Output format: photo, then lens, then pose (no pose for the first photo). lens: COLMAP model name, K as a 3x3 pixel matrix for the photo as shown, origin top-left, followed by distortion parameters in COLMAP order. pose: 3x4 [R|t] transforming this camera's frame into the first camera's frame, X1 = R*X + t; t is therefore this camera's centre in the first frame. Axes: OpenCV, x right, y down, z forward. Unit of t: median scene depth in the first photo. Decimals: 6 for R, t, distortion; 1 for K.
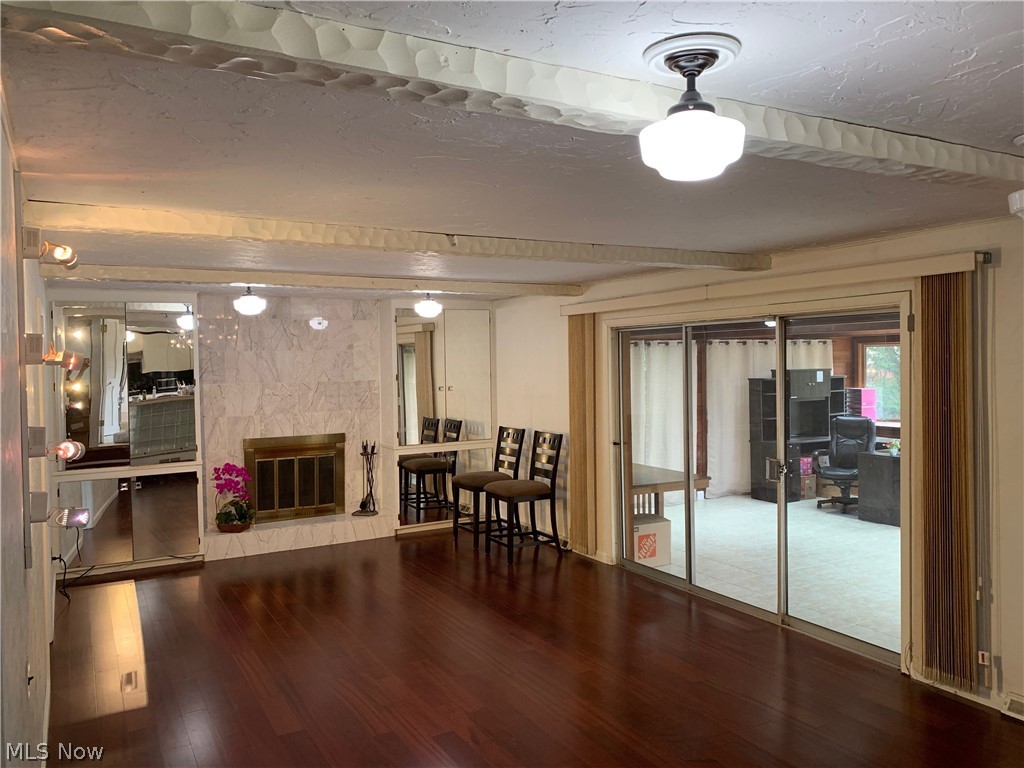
lens RADIAL K [[783.3, 0, 508.1], [0, 783.3, 376.2], [0, 0, 1]] dist [0.013493, -0.003656]
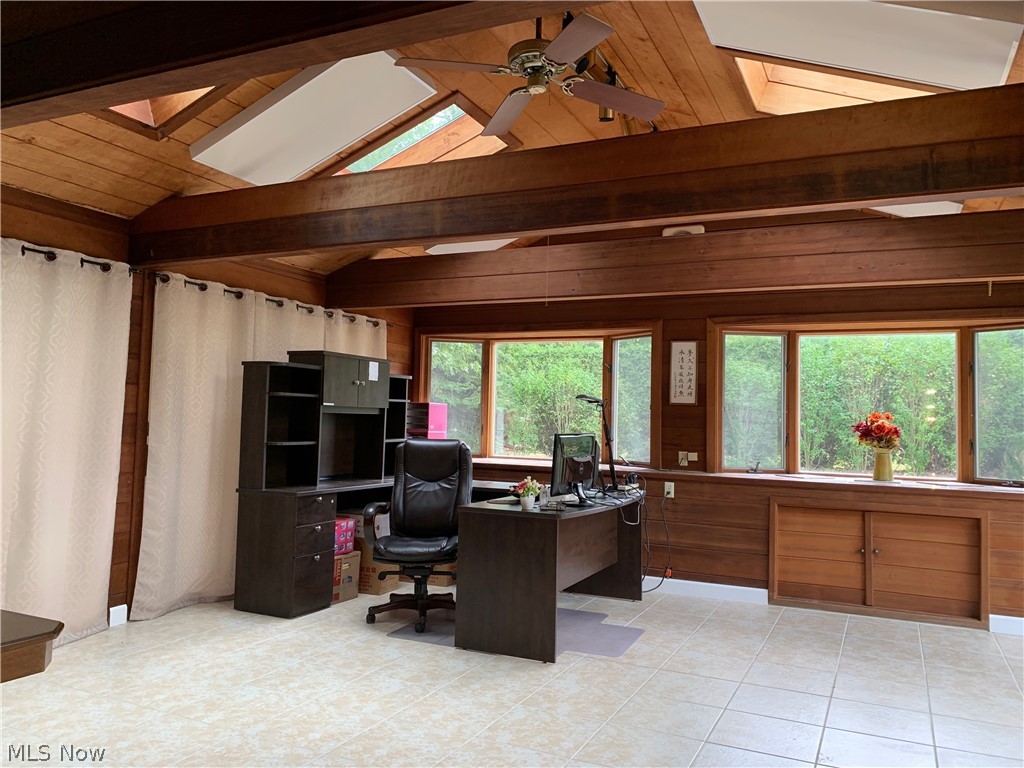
lens RADIAL K [[783.3, 0, 513.5], [0, 783.3, 375.1], [0, 0, 1]] dist [0.013493, -0.003656]
pose [[0.811695, 0.073099, 0.579489, 0.160394], [-0.028084, 0.995874, -0.086286, 0.049565], [-0.583406, 0.053764, 0.810399, 0.504980]]
